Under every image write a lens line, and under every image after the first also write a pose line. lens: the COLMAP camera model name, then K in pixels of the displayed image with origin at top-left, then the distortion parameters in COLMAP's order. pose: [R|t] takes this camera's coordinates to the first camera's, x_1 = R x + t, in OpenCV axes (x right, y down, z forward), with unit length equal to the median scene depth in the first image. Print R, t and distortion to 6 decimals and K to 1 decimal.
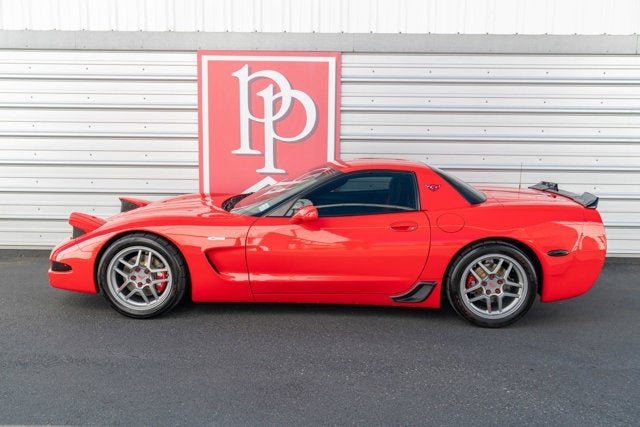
lens RADIAL K [[660.0, 0, 241.8], [0, 660.0, 190.6], [0, 0, 1]] dist [-0.017309, 0.000000]
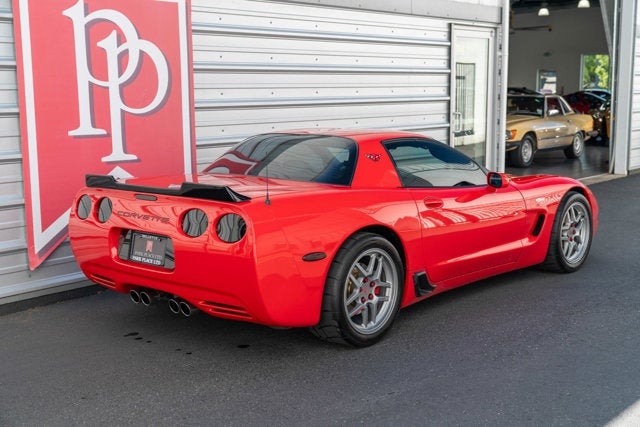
lens RADIAL K [[859.7, 0, 358.7], [0, 859.7, 174.3], [0, 0, 1]] dist [-0.055500, 0.000000]
pose [[0.606322, -0.091524, 0.789935, -0.508288], [0.086391, 0.995057, 0.048980, -0.035209], [-0.790513, 0.038546, 0.611232, 0.269201]]
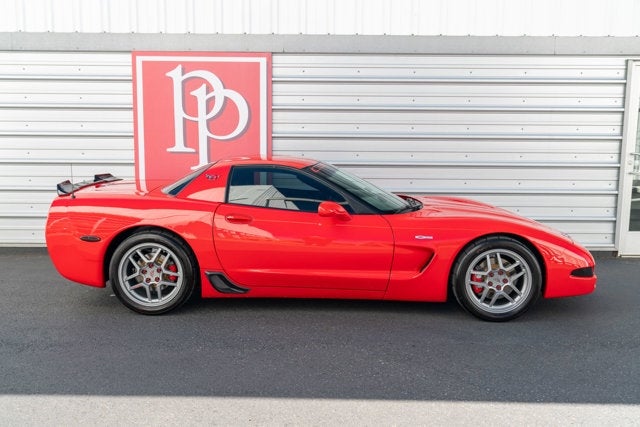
lens RADIAL K [[660.0, 0, 368.4], [0, 660.0, 175.0], [0, 0, 1]] dist [-0.017309, 0.000000]
pose [[0.999688, -0.003269, 0.024745, 0.273647], [0.003779, 0.999781, -0.020575, 0.002930], [-0.024672, 0.020662, 0.999482, -0.030309]]
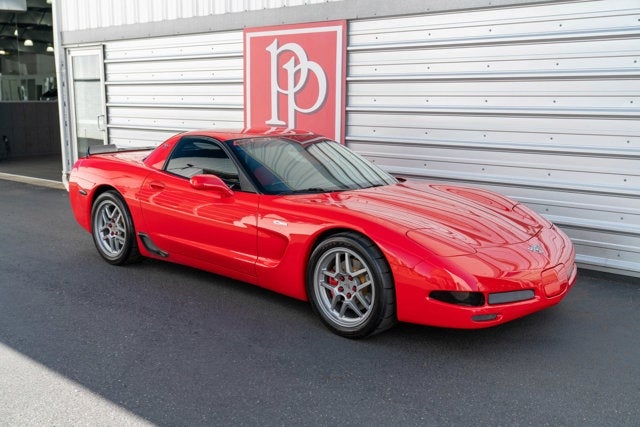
lens RADIAL K [[693.6, 0, 315.2], [0, 693.6, 205.4], [0, 0, 1]] dist [-0.034827, 0.000000]
pose [[0.766743, 0.092538, -0.635250, 0.775083], [-0.060472, 0.995567, 0.072036, -0.010137], [0.639100, -0.016818, 0.768940, 0.187527]]
